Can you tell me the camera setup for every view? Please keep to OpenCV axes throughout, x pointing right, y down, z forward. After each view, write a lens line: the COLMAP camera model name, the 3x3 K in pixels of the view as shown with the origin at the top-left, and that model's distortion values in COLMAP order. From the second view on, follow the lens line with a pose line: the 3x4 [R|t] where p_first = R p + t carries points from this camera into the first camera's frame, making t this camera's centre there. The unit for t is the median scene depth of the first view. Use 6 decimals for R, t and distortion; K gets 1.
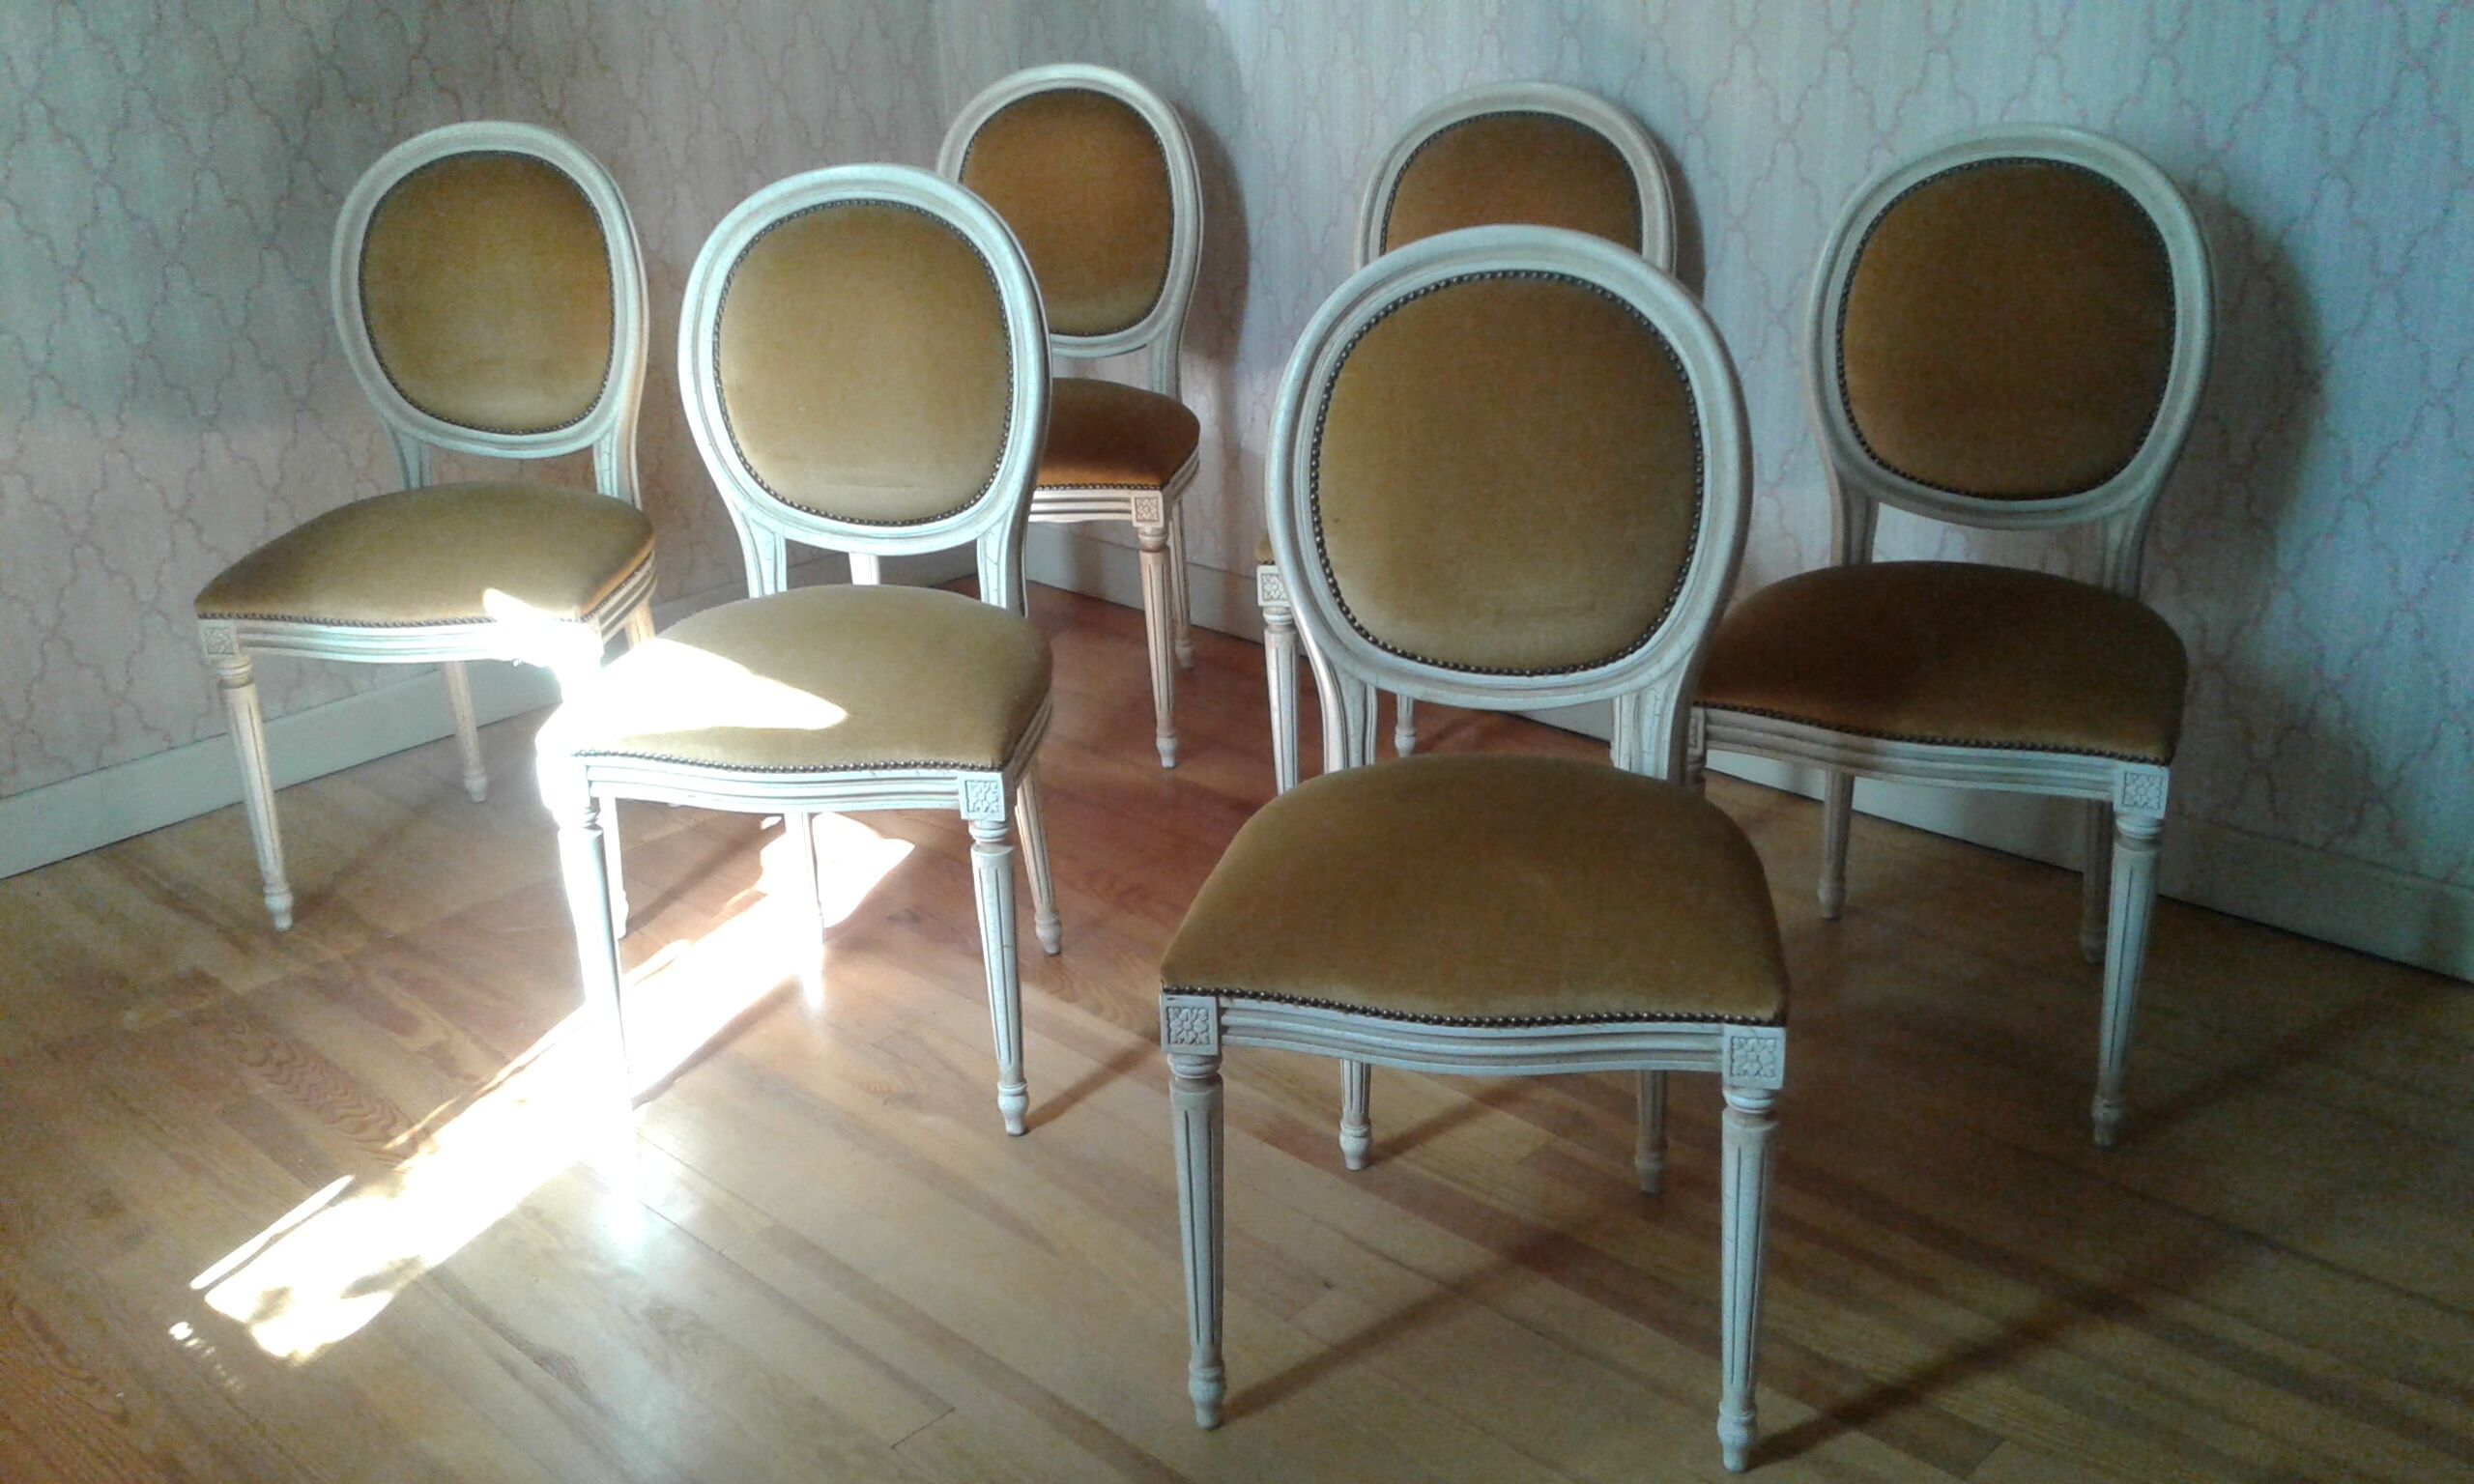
lens RADIAL K [[2223.9, 0, 1215.6], [0, 2223.9, 688.5], [0, 0, 1]] dist [0.034387, 0.000000]
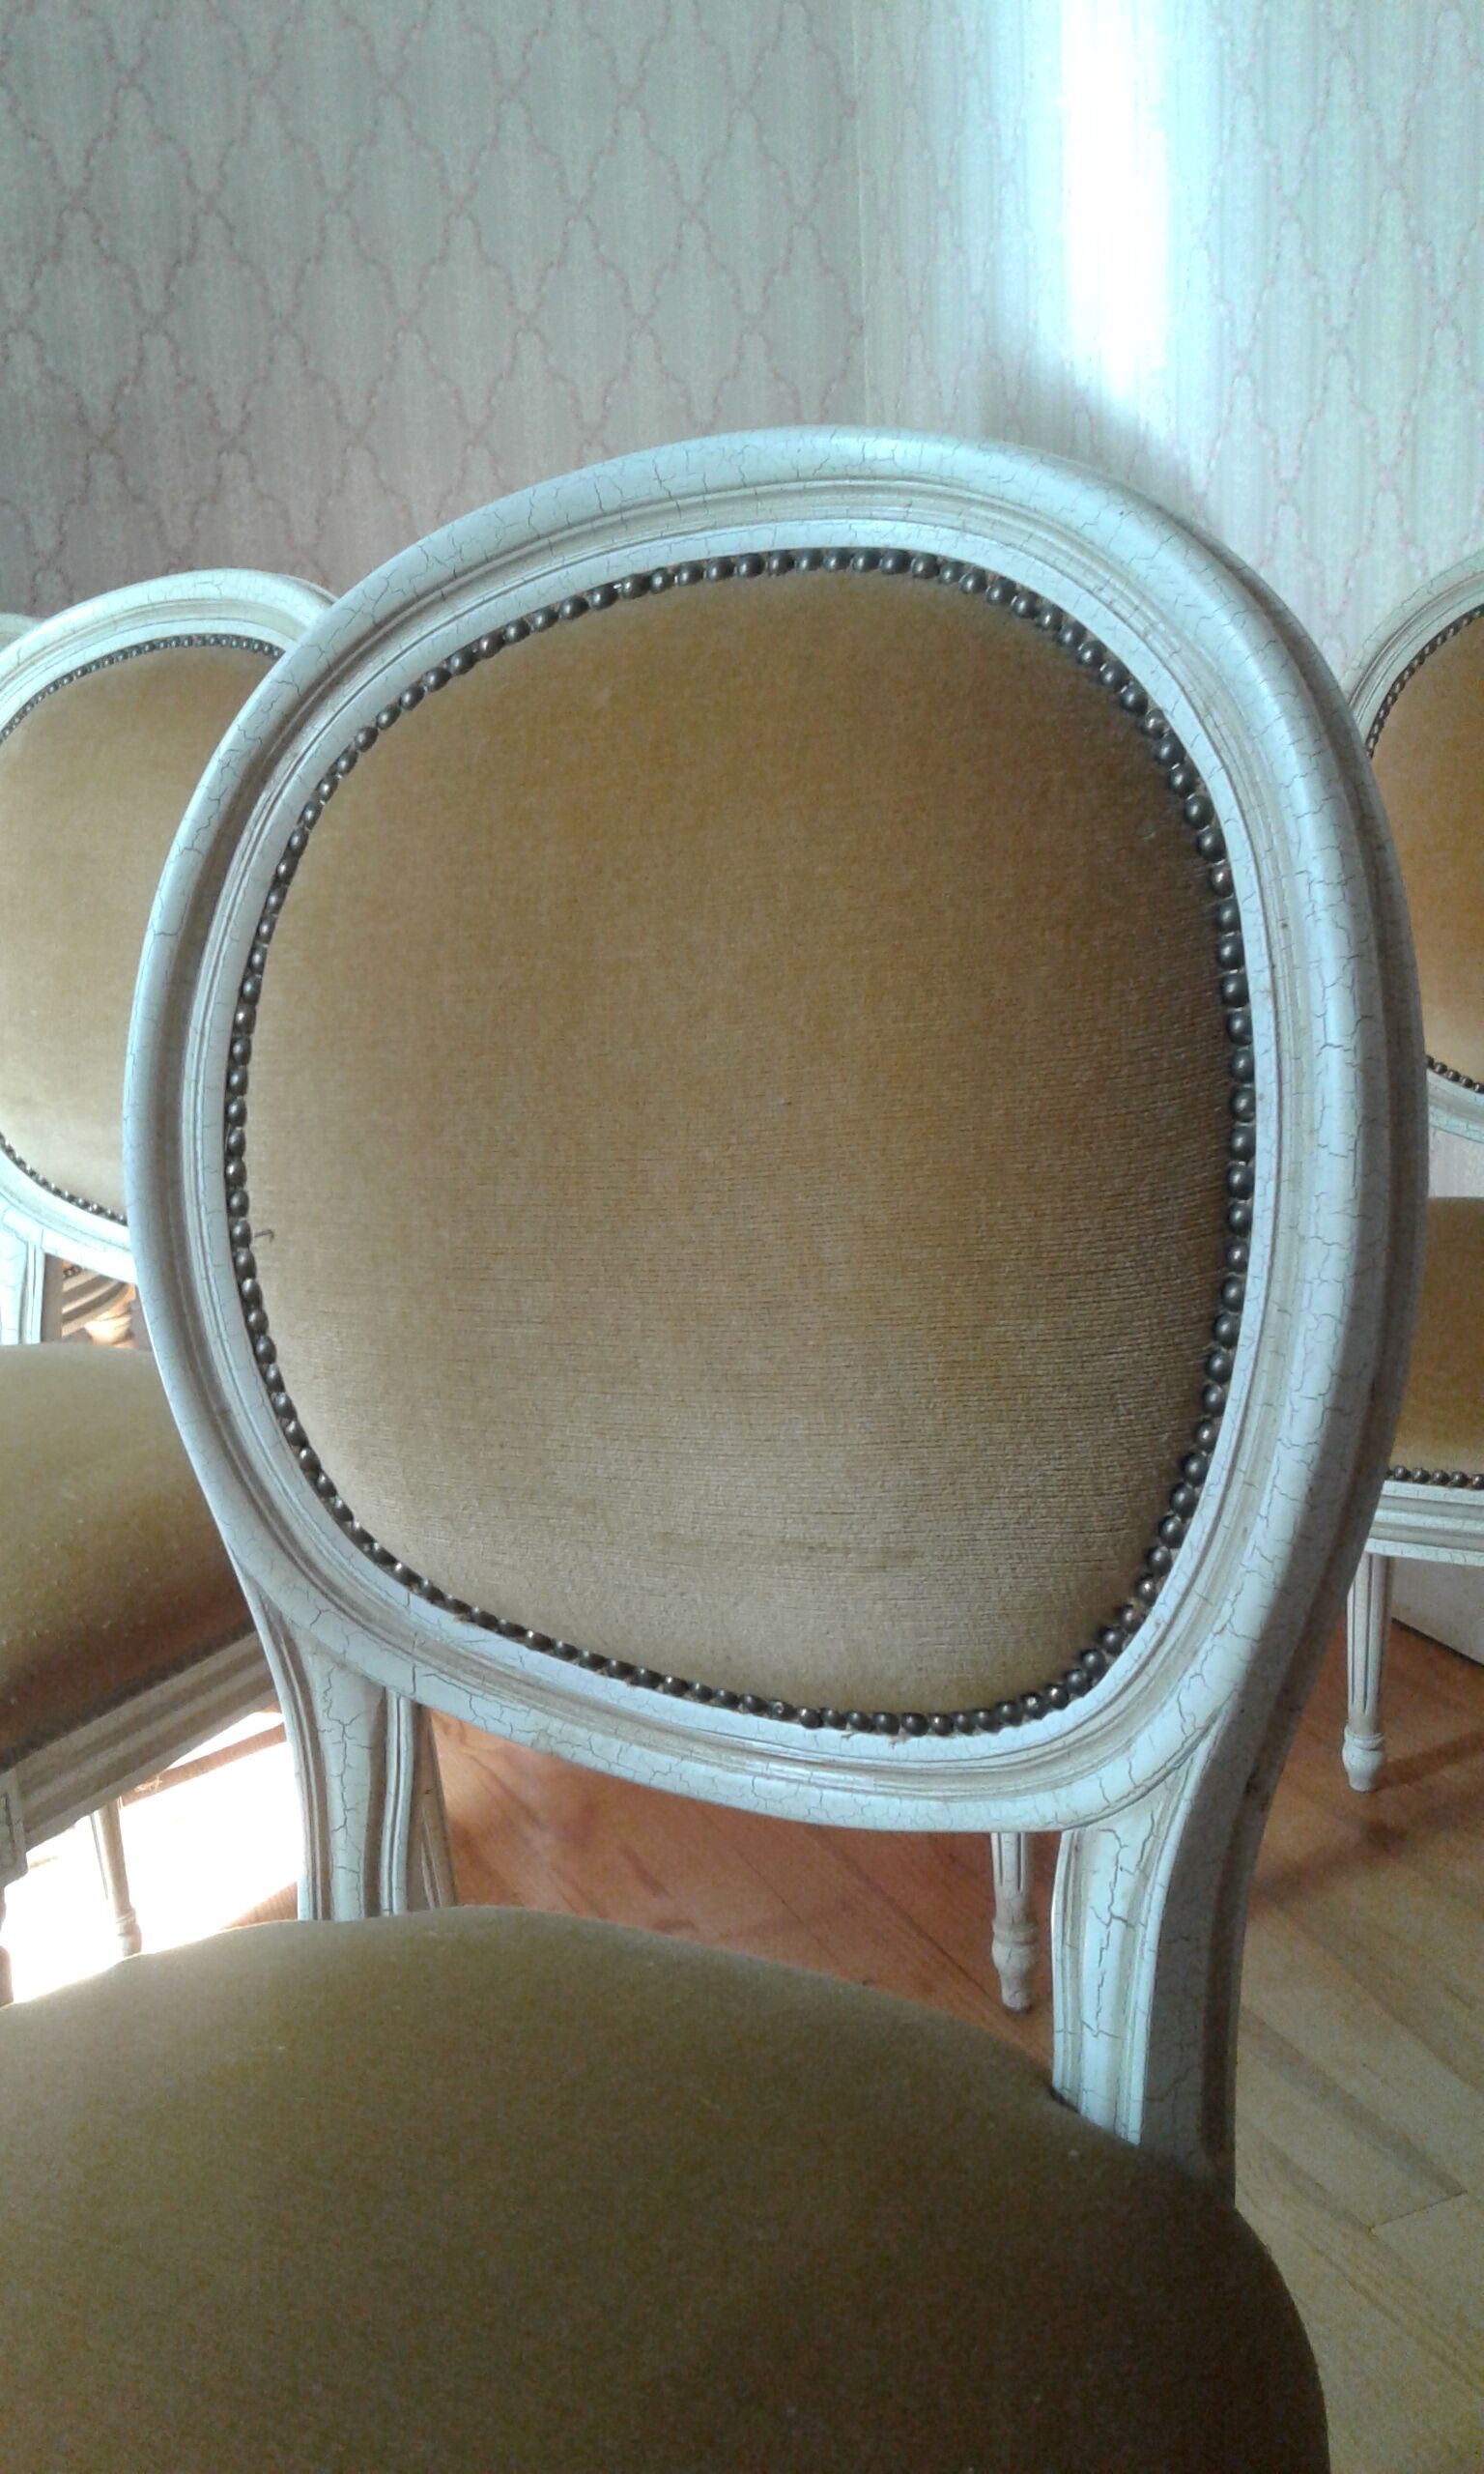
lens RADIAL K [[2223.9, 0, 750.8], [0, 2223.9, 1247.5], [0, 0, 1]] dist [0.034387, 0.000000]
pose [[0.954230, 0.067849, -0.291274, 0.252501], [-0.099114, 0.990631, -0.093945, -0.050786], [0.282172, 0.118515, 0.952015, 0.725019]]
